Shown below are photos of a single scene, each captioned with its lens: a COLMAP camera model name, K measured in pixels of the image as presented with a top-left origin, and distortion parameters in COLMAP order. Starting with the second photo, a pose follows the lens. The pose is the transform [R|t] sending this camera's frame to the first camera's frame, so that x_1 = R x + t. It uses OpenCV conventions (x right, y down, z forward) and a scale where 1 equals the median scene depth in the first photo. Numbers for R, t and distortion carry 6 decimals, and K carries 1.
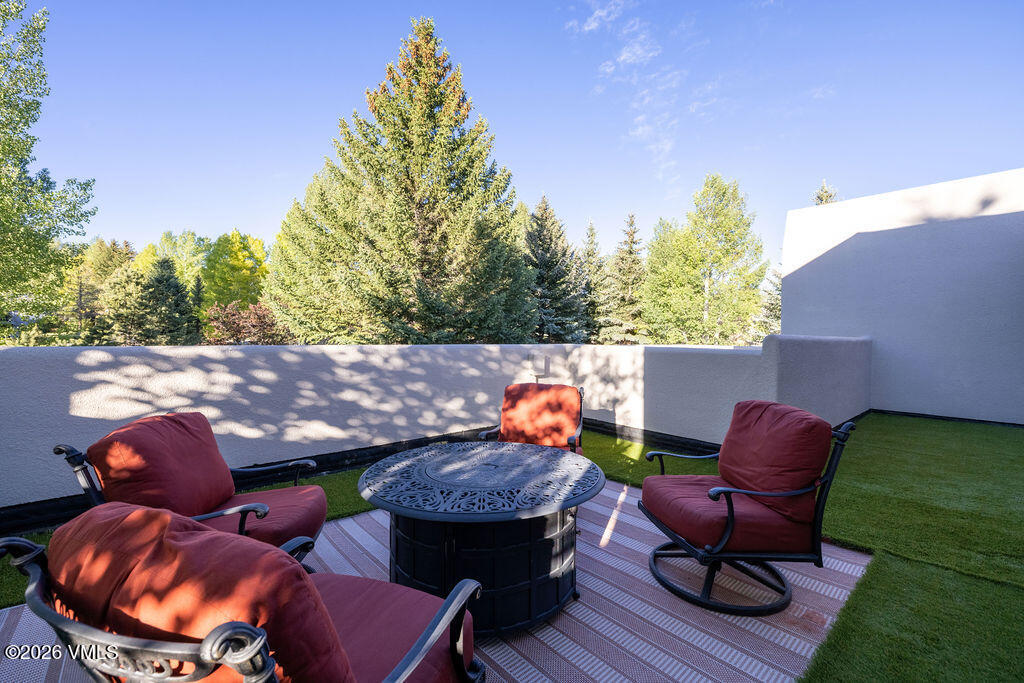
lens RADIAL K [[432.4, 0, 508.8], [0, 432.4, 340.3], [0, 0, 1]] dist [0.001606, 0.001790]
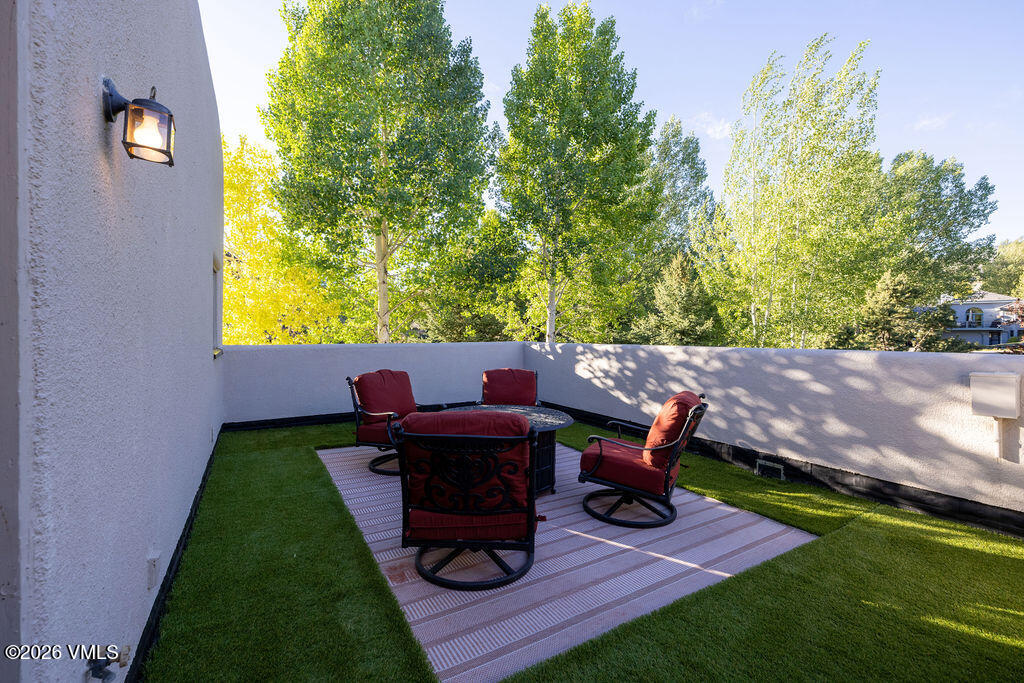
lens RADIAL K [[432.4, 0, 509.8], [0, 432.4, 339.9], [0, 0, 1]] dist [0.001606, 0.001790]
pose [[-0.189155, 0.005321, -0.981933, 1.030312], [-0.003835, 0.999974, 0.006157, -0.015186], [0.981940, 0.004931, -0.189129, 0.864468]]
